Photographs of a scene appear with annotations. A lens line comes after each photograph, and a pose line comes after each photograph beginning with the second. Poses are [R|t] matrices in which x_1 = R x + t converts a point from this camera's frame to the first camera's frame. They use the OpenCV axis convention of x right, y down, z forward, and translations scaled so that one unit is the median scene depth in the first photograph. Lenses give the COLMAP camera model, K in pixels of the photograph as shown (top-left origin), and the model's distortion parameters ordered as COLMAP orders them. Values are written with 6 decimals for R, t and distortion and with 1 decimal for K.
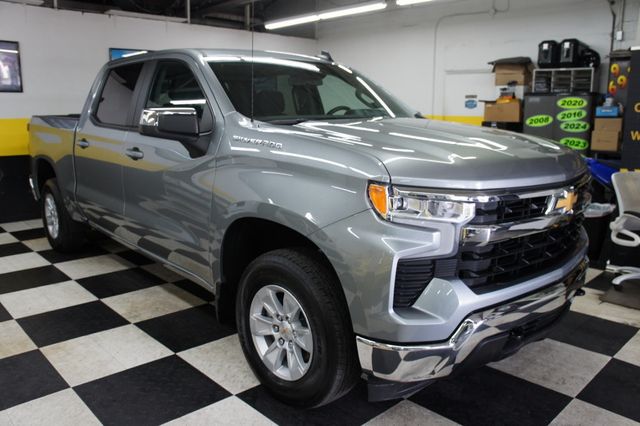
lens RADIAL K [[497.0, 0, 320.0], [0, 497.0, 213.0], [0, 0, 1]] dist [-0.151231, 0.105858]
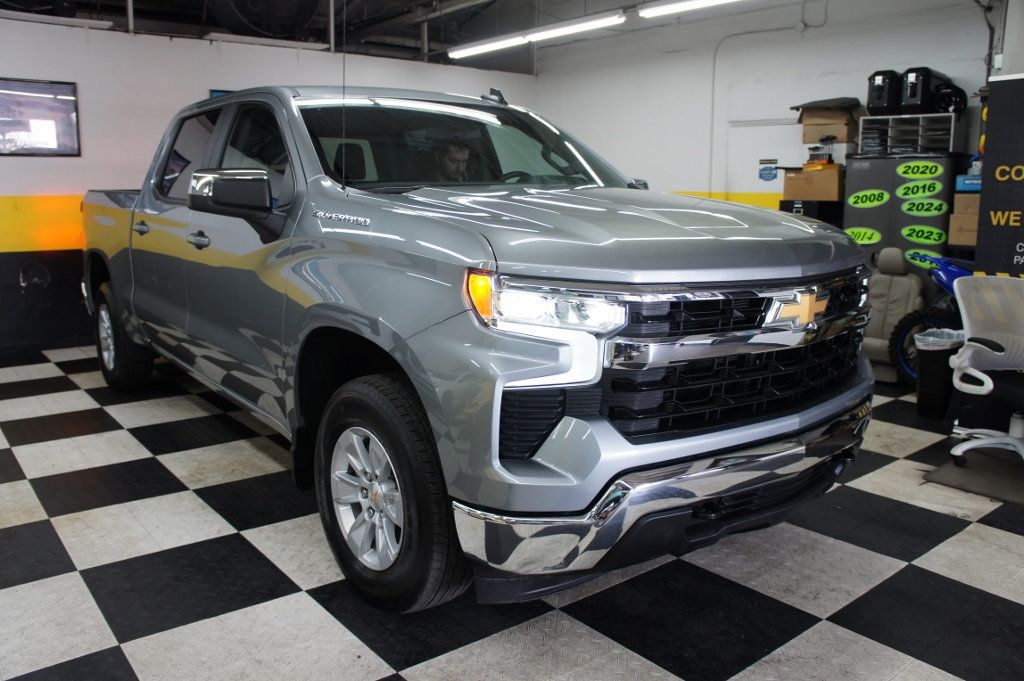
lens RADIAL K [[787.5, 0, 512.0], [0, 787.5, 340.5], [0, 0, 1]] dist [-0.148073, 0.093910]
pose [[0.996841, 0.014274, -0.078129, 0.135244], [-0.015464, 0.999773, -0.014644, 0.026267], [0.077902, 0.015806, 0.996836, -0.036550]]
